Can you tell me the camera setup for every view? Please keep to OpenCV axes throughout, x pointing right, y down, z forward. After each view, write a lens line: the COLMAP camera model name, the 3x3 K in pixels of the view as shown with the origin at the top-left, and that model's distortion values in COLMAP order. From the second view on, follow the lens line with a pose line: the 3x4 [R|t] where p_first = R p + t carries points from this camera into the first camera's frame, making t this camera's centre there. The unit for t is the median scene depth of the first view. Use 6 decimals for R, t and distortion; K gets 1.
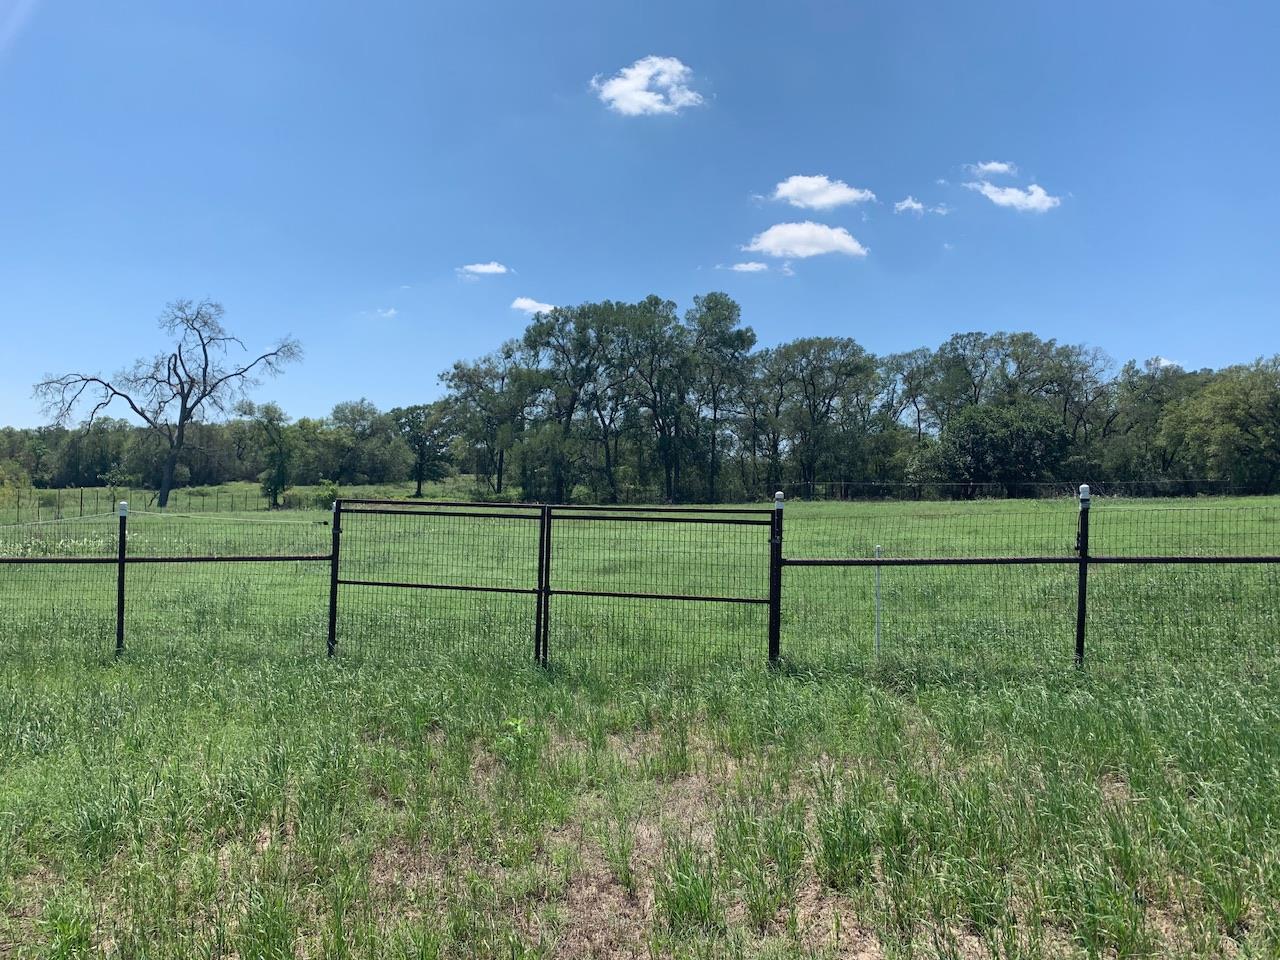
lens RADIAL K [[961.0, 0, 640.0], [0, 961.0, 480.0], [0, 0, 1]] dist [0.102225, -0.201007]
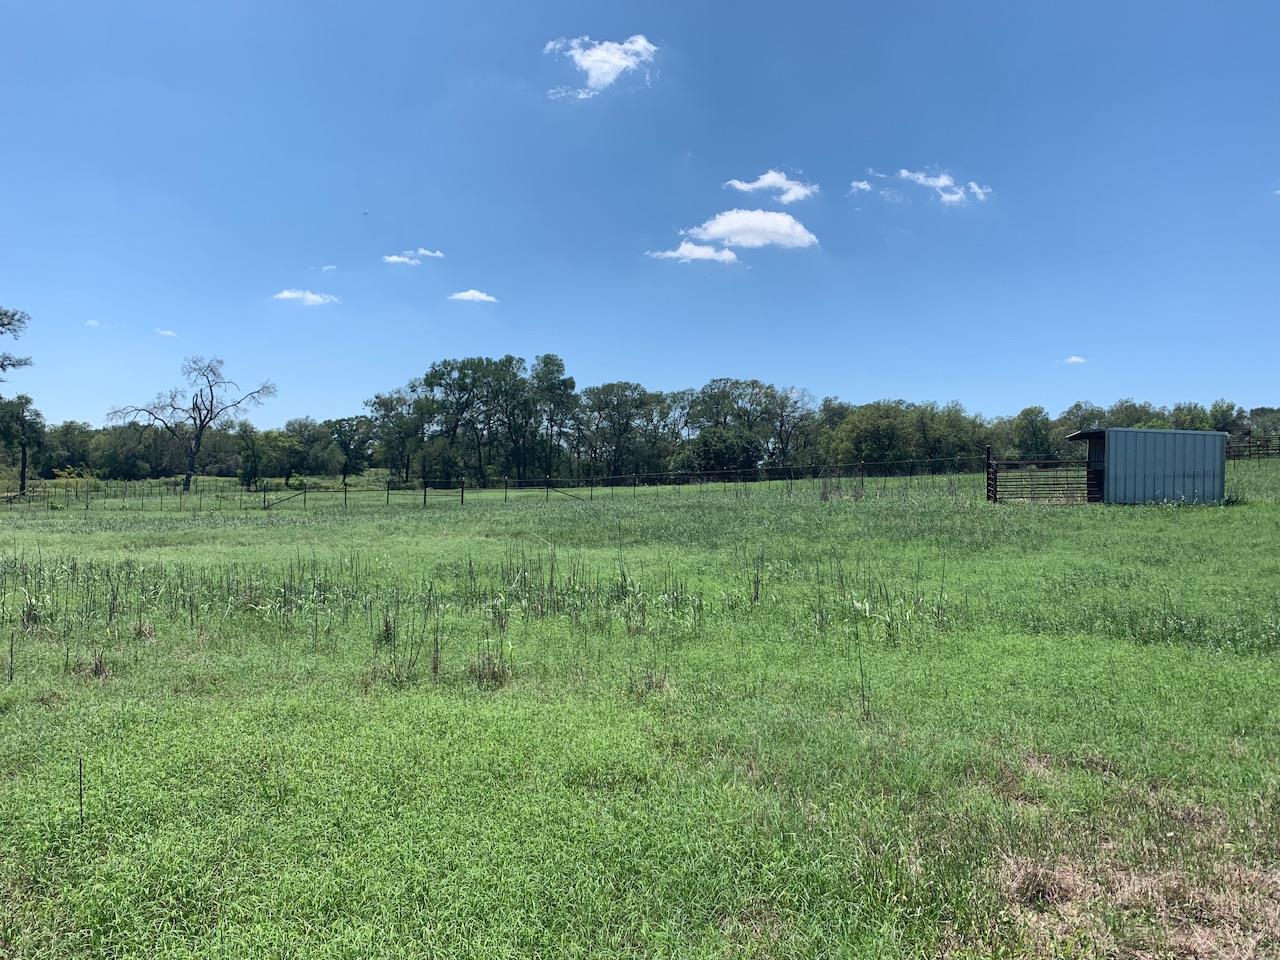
lens RADIAL K [[961.0, 0, 640.0], [0, 961.0, 480.0], [0, 0, 1]] dist [0.102225, -0.201007]
pose [[0.995145, 0.000368, 0.098420, 0.065474], [-0.001128, 0.999970, 0.007669, -0.002799], [-0.098414, -0.007743, 0.995115, -0.523192]]
